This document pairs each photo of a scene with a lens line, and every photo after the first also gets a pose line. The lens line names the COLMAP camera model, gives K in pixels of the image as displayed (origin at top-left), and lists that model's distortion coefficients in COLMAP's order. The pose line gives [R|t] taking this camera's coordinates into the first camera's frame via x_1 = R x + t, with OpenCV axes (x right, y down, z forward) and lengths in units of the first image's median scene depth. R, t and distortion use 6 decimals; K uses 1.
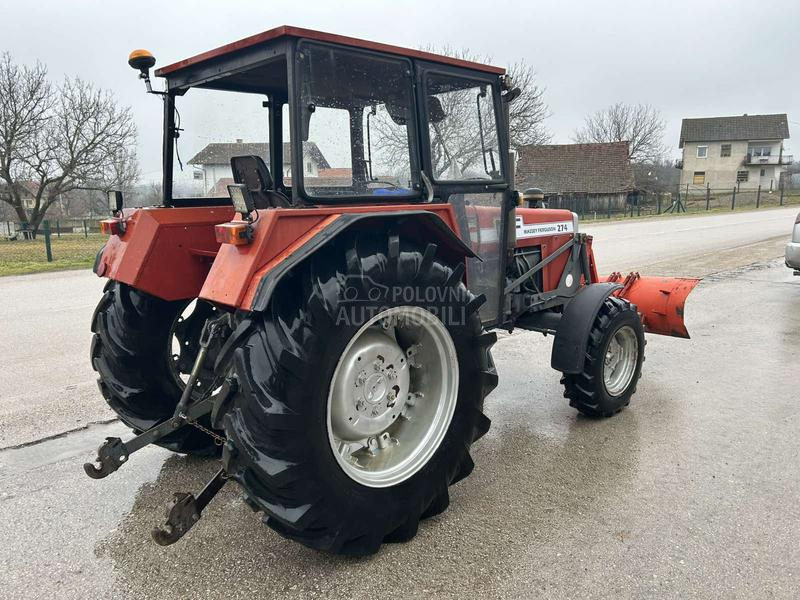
lens RADIAL K [[606.7, 0, 405.2], [0, 606.7, 298.4], [0, 0, 1]] dist [0.065257, -0.077922]
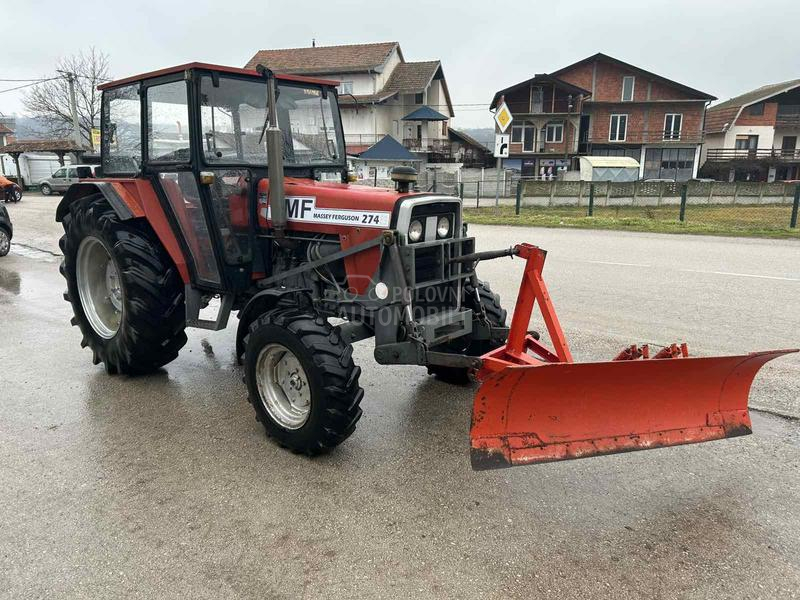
lens RADIAL K [[606.7, 0, 405.2], [0, 606.7, 298.4], [0, 0, 1]] dist [0.065257, -0.077922]
pose [[0.076721, 0.224253, -0.971506, 1.085249], [-0.161254, 0.964341, 0.209864, -0.197248], [0.983926, 0.140559, 0.110147, 1.024347]]
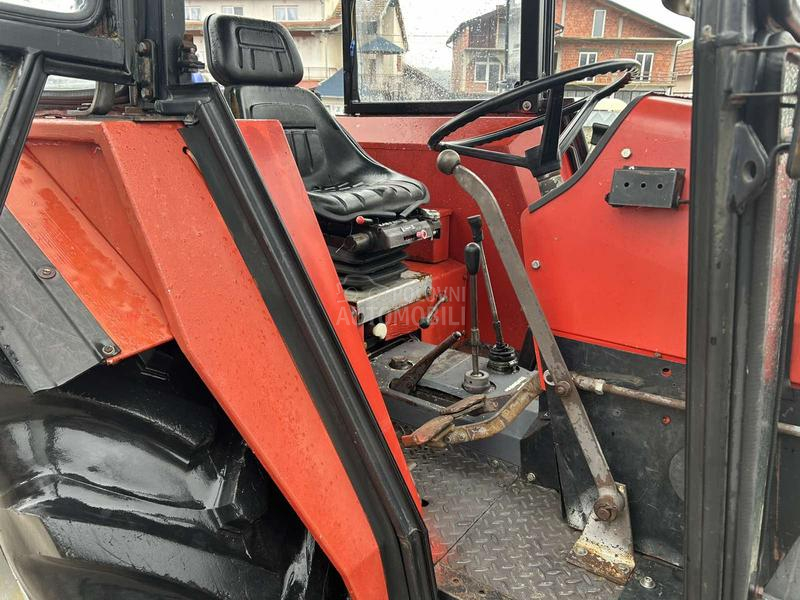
lens RADIAL K [[606.7, 0, 405.2], [0, 606.7, 298.4], [0, 0, 1]] dist [0.065257, -0.077922]
pose [[0.183625, 0.308528, -0.933323, 0.241838], [-0.175787, 0.944469, 0.277628, -0.120526], [0.967151, 0.113087, 0.227664, 0.727733]]
